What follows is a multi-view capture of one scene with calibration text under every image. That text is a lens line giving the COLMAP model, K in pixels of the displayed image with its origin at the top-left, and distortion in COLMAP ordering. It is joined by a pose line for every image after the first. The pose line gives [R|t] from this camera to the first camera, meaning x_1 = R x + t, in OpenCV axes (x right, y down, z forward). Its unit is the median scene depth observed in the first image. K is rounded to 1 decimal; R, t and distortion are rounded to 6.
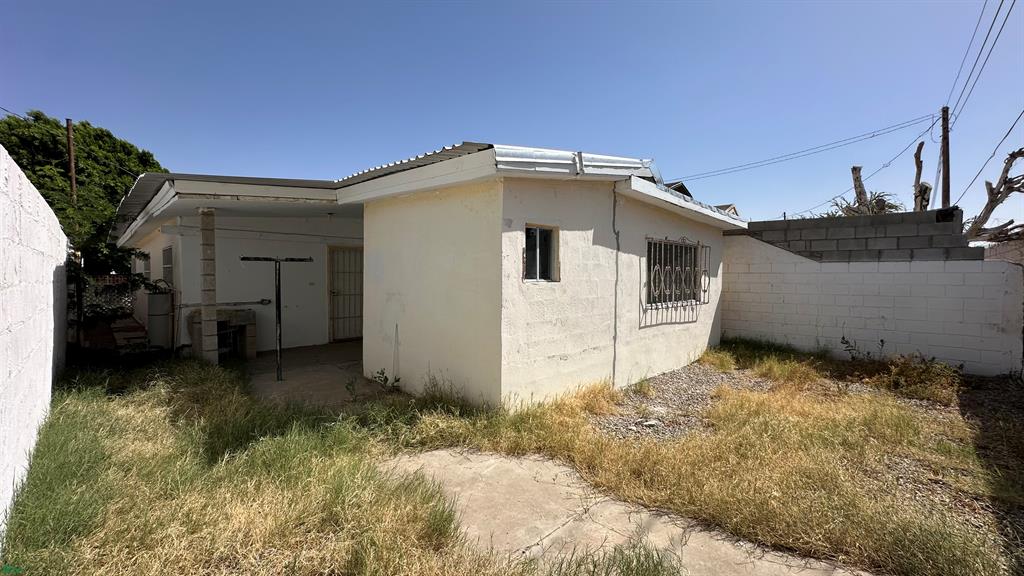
lens RADIAL K [[405.6, 0, 512.0], [0, 405.6, 288.0], [0, 0, 1]] dist [-0.017367, -0.000015]
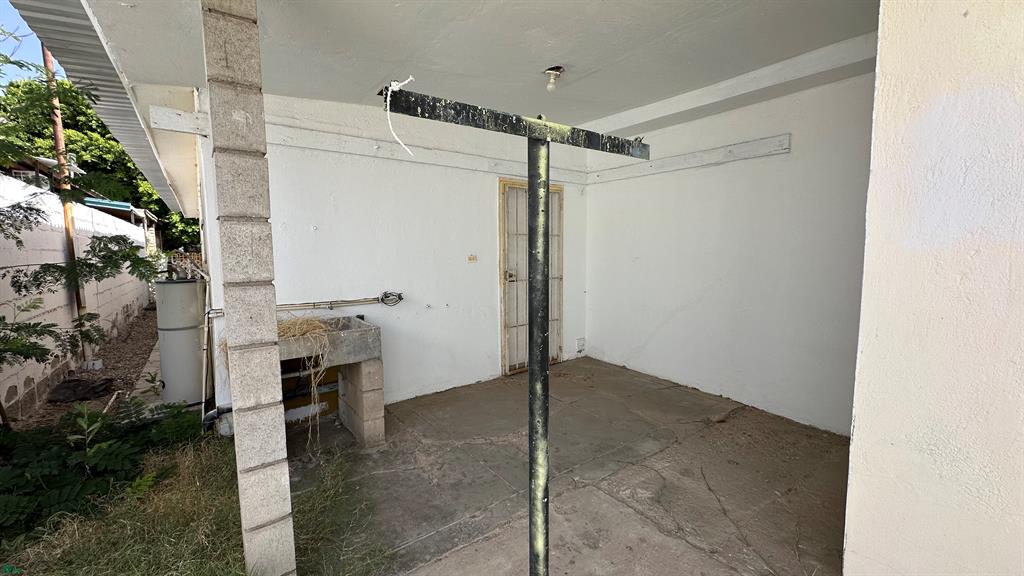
lens RADIAL K [[405.6, 0, 512.0], [0, 405.6, 288.0], [0, 0, 1]] dist [-0.017367, -0.000015]
pose [[0.988368, -0.002443, -0.152064, -0.441723], [0.011674, 0.998140, 0.059840, -0.003045], [0.151635, -0.060919, 0.986557, 0.618741]]
